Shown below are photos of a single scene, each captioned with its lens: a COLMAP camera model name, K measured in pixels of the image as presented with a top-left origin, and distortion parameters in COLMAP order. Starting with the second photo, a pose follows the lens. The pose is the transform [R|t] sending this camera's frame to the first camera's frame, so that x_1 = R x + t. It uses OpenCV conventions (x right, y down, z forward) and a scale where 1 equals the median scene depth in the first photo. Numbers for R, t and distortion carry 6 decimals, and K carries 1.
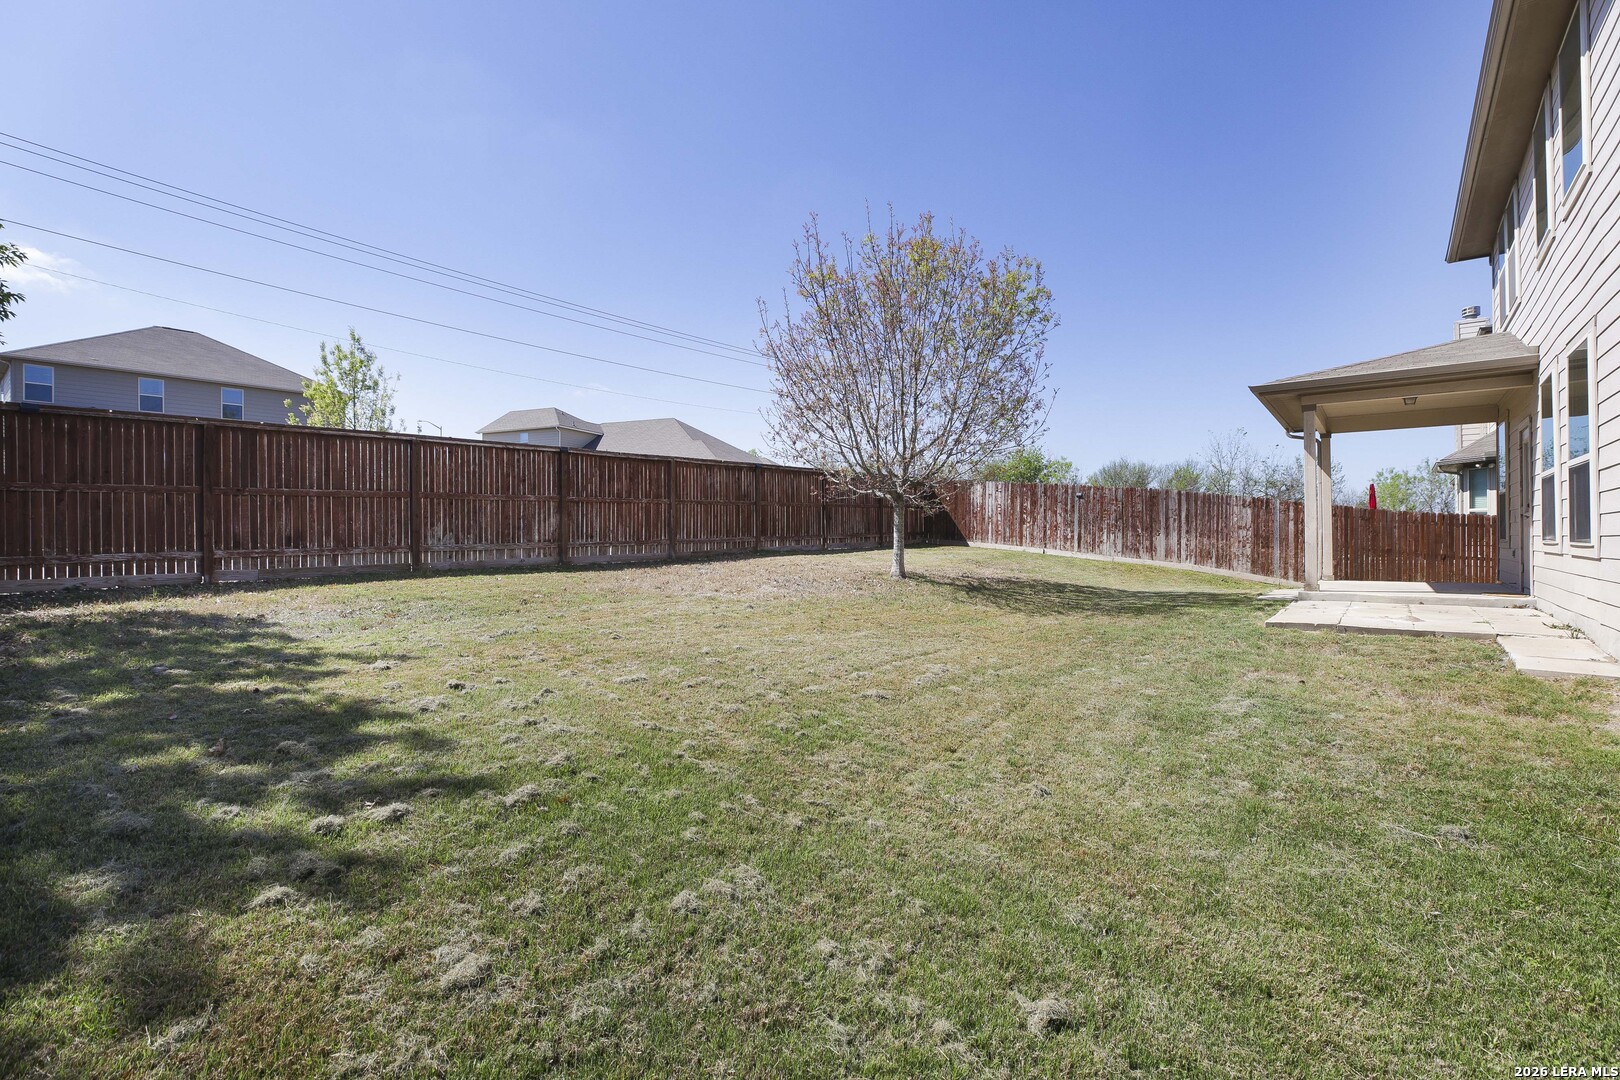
lens RADIAL K [[742.1, 0, 810.0], [0, 742.1, 540.0], [0, 0, 1]] dist [-0.044580, 0.014765]
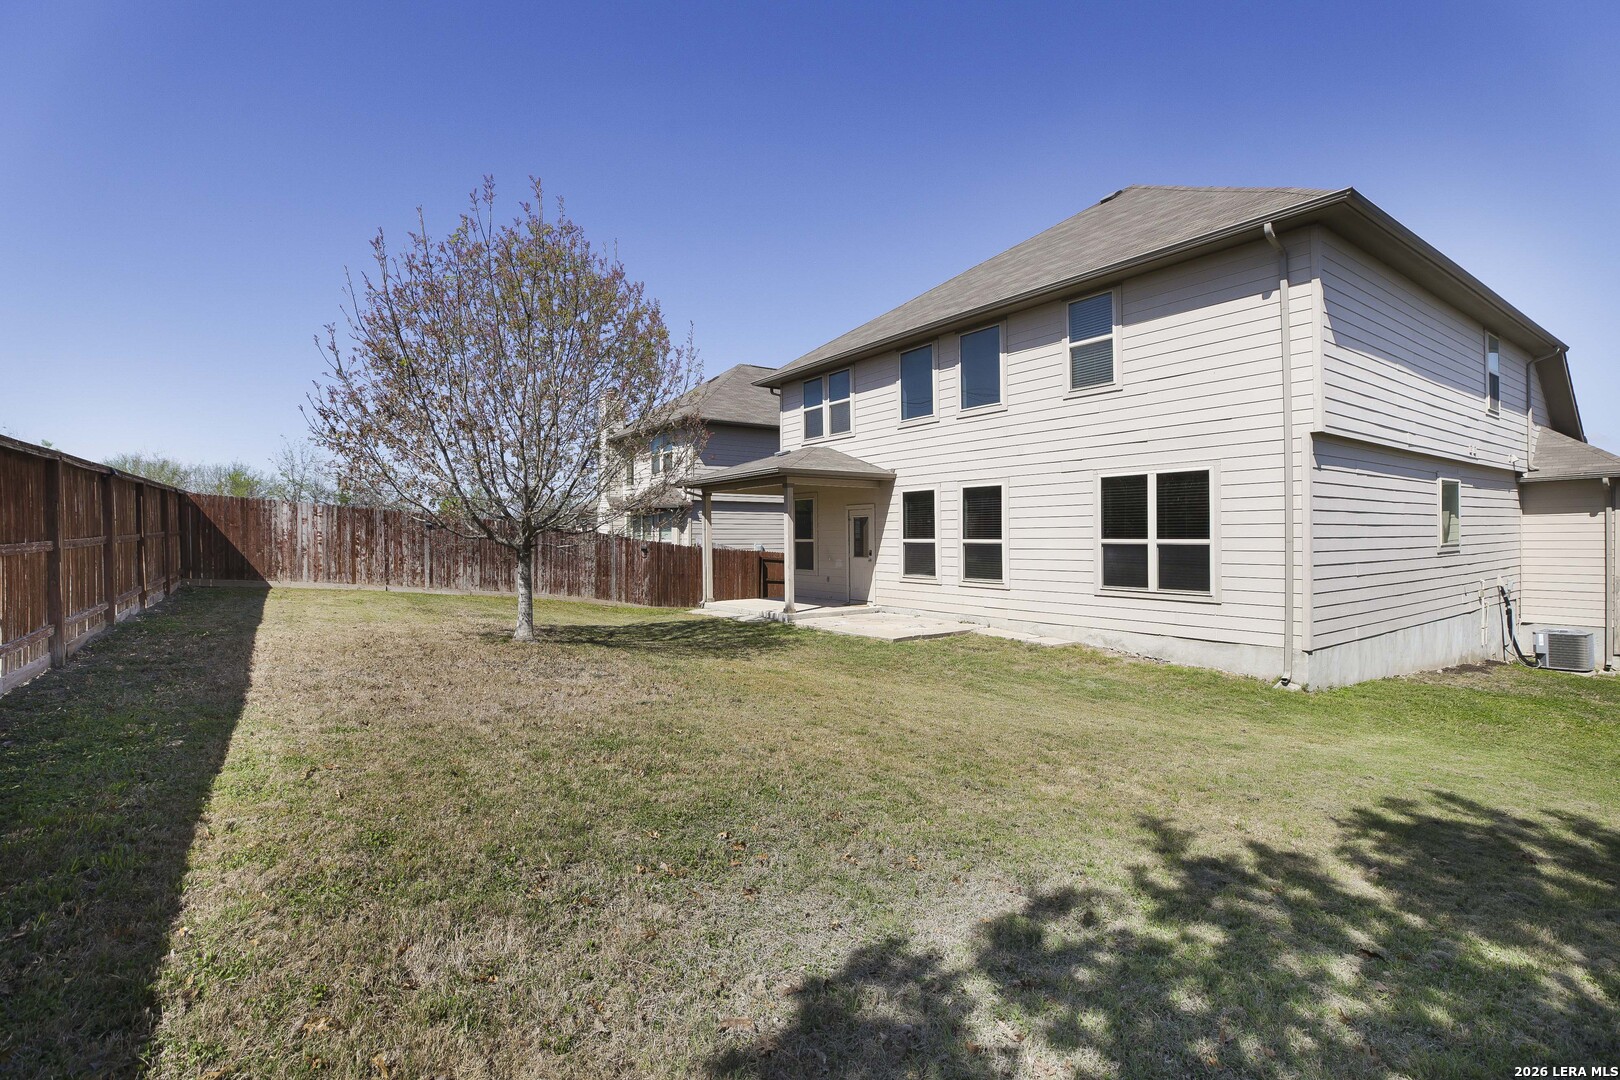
lens RADIAL K [[742.1, 0, 810.0], [0, 742.1, 540.0], [0, 0, 1]] dist [-0.044580, 0.014765]
pose [[0.283161, -0.005417, 0.959057, -0.408462], [0.003340, 0.999984, 0.004662, -0.049634], [-0.959067, 0.001883, 0.283174, 0.327394]]
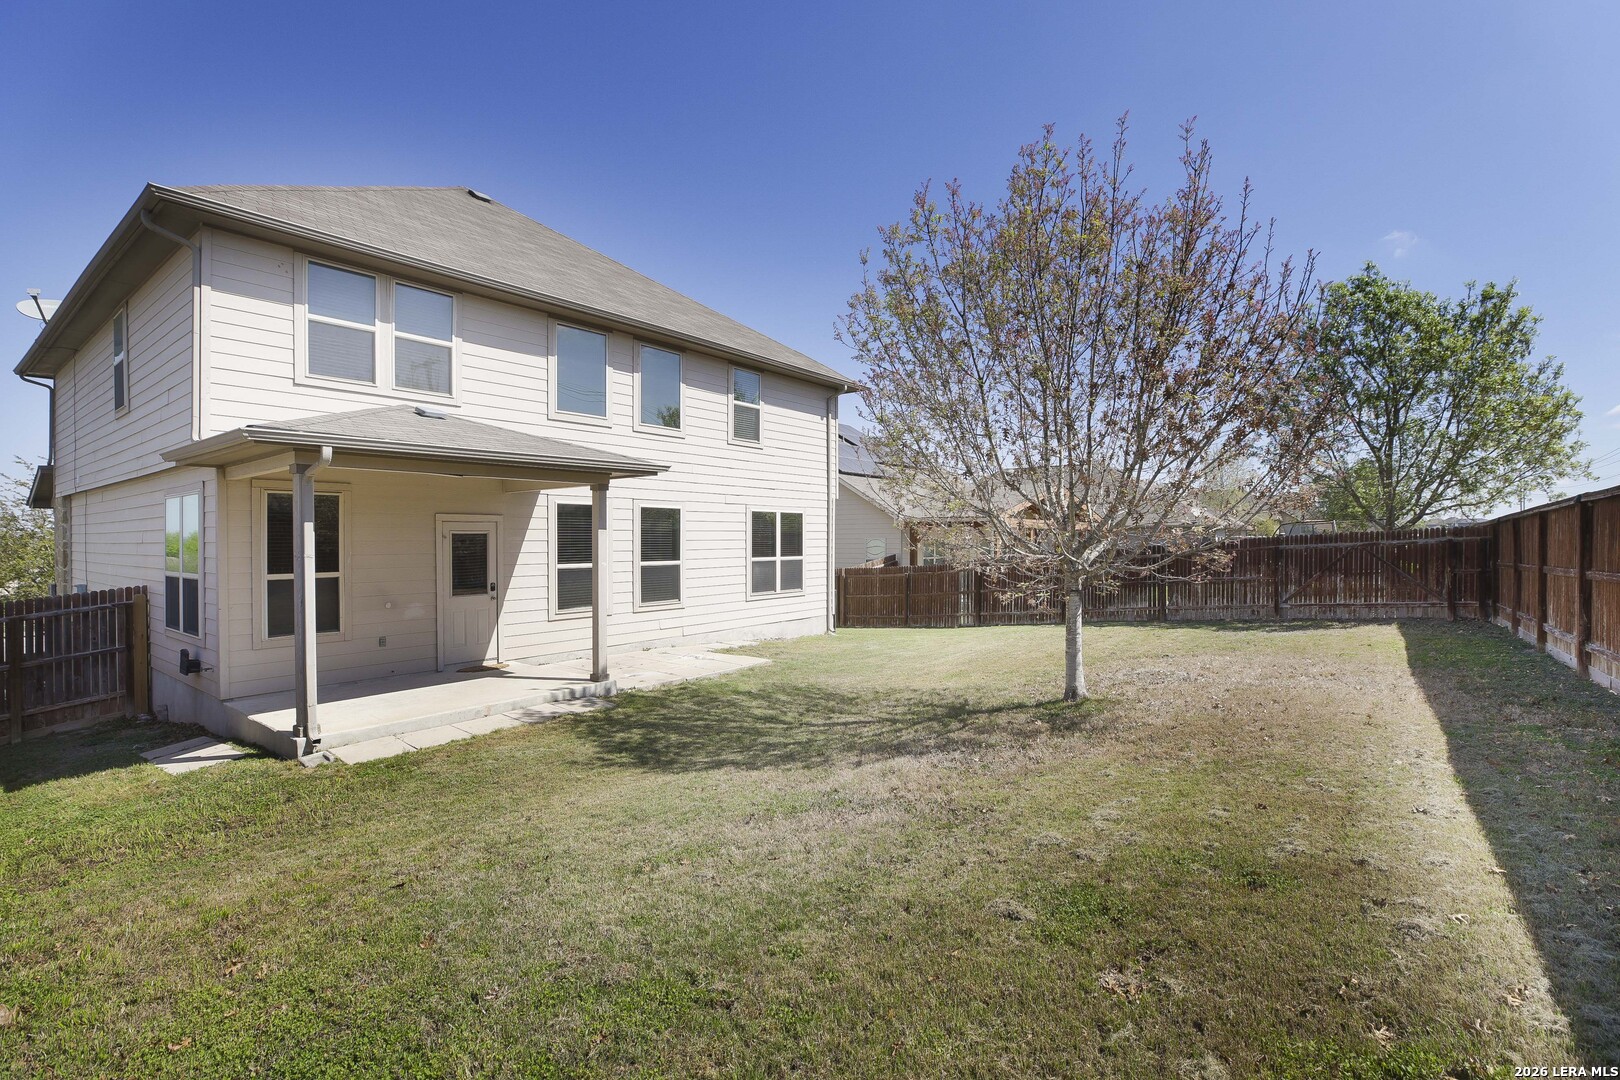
lens RADIAL K [[742.1, 0, 810.0], [0, 742.1, 540.0], [0, 0, 1]] dist [-0.044580, 0.014765]
pose [[-0.999909, 0.011351, -0.007245, 0.247555], [0.011383, 0.999925, -0.004464, -0.062901], [0.007194, -0.004546, -0.999964, 1.153020]]
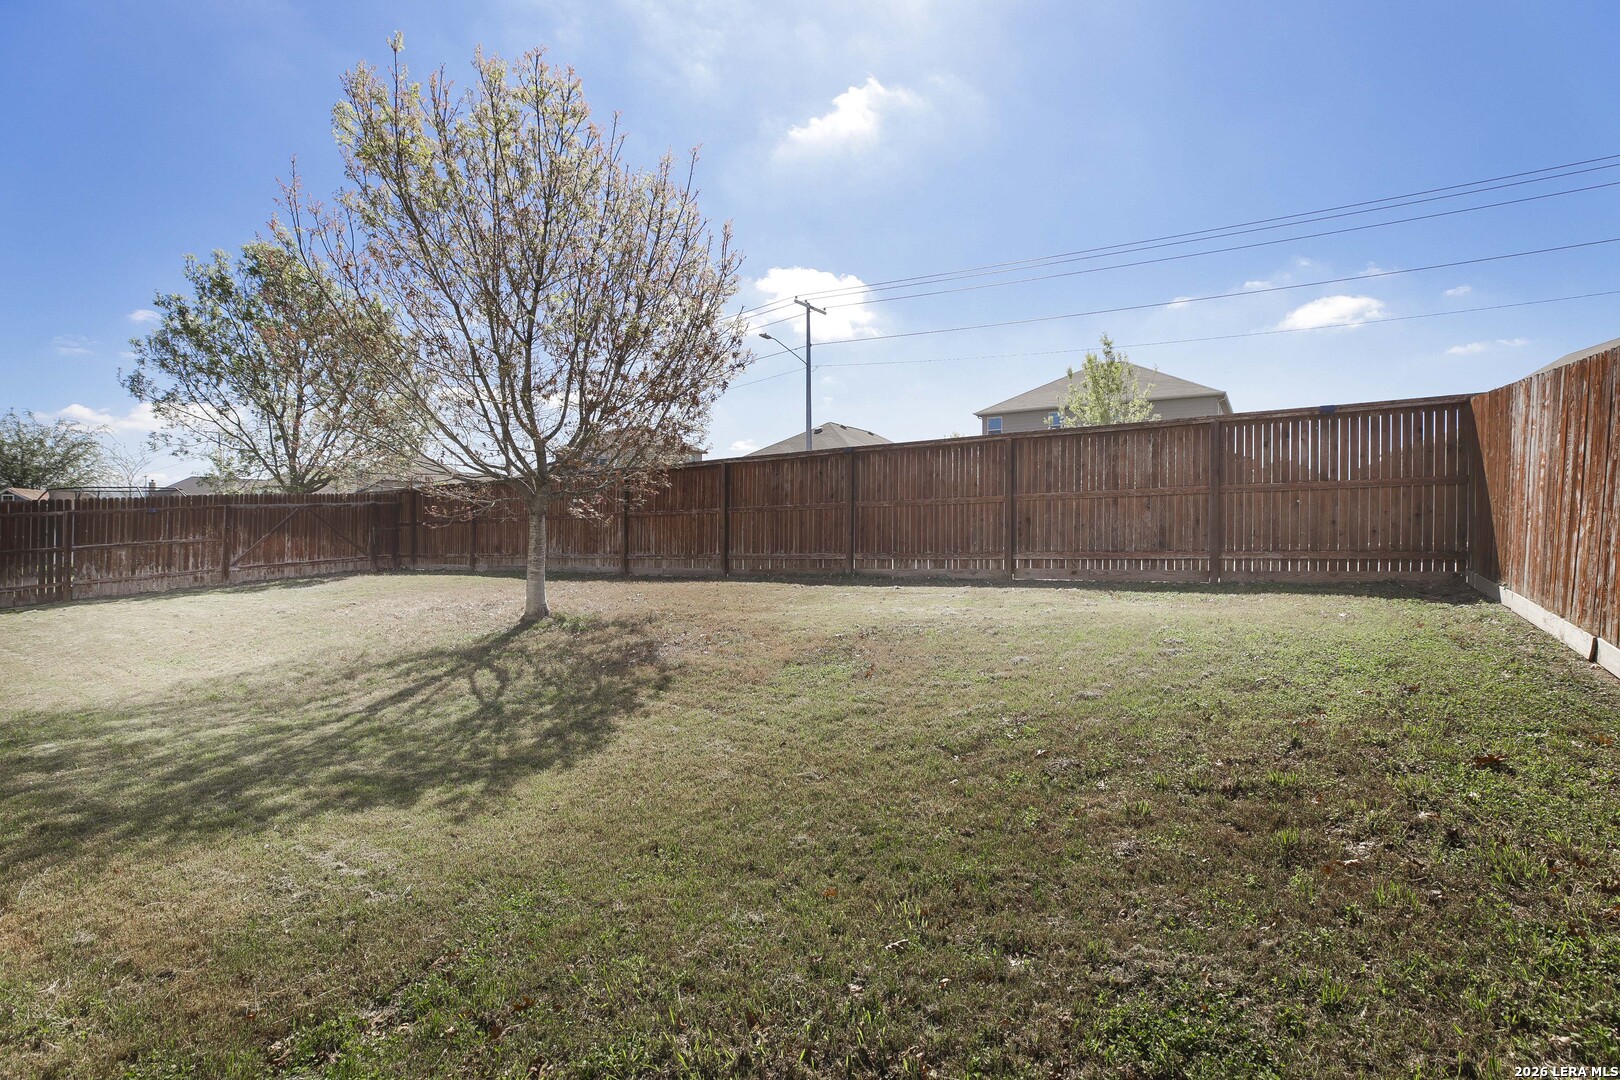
lens RADIAL K [[742.1, 0, 810.0], [0, 742.1, 540.0], [0, 0, 1]] dist [-0.044580, 0.014765]
pose [[0.090587, 0.013213, -0.995801, 0.560210], [0.000059, 0.999912, 0.013273, -0.022922], [0.995889, -0.001261, 0.090578, 0.840277]]
